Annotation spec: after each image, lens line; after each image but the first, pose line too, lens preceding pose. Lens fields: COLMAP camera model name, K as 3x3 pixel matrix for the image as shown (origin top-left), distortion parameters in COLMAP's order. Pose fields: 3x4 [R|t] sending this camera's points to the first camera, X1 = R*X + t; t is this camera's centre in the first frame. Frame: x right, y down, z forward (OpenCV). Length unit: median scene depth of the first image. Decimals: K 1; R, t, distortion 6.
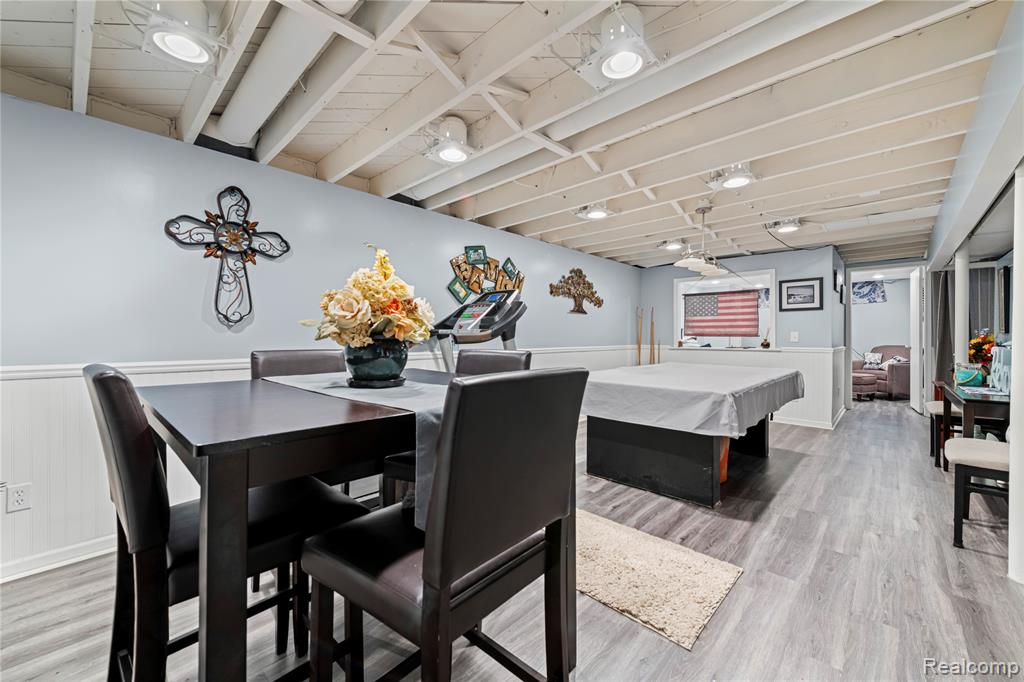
lens RADIAL K [[407.3, 0, 518.8], [0, 407.3, 340.6], [0, 0, 1]] dist [0.015445, -0.003079]
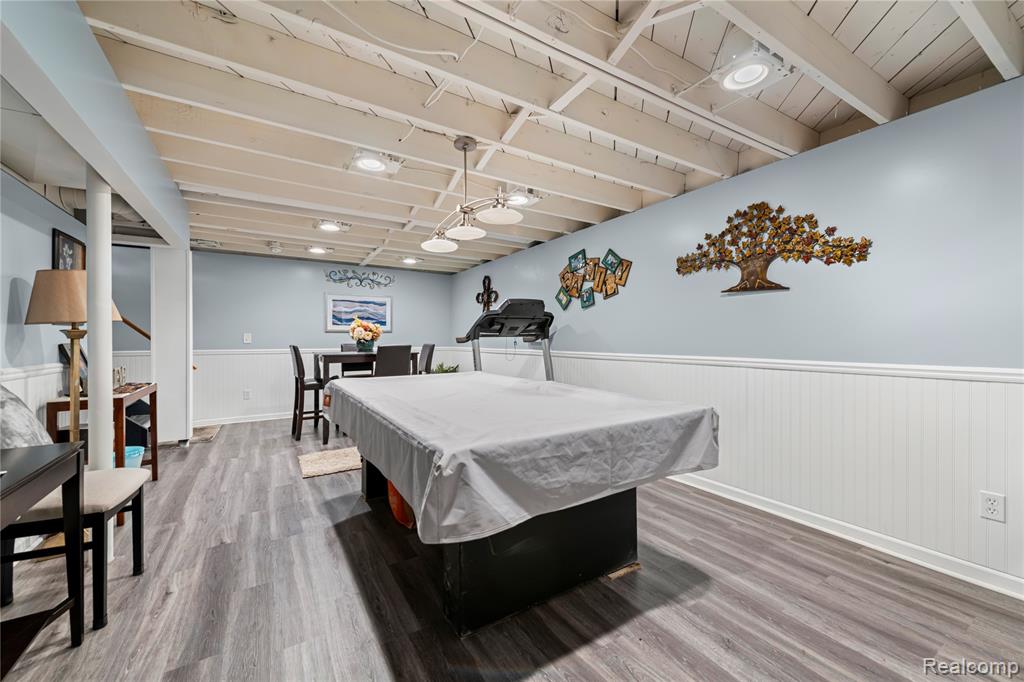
lens RADIAL K [[407.3, 0, 518.5], [0, 407.3, 338.2], [0, 0, 1]] dist [0.015445, -0.003079]
pose [[-0.267237, -0.001433, -0.963630, 0.948460], [-0.006985, 0.999976, 0.000450, -0.009597], [0.963605, 0.006851, -0.267241, 1.129061]]
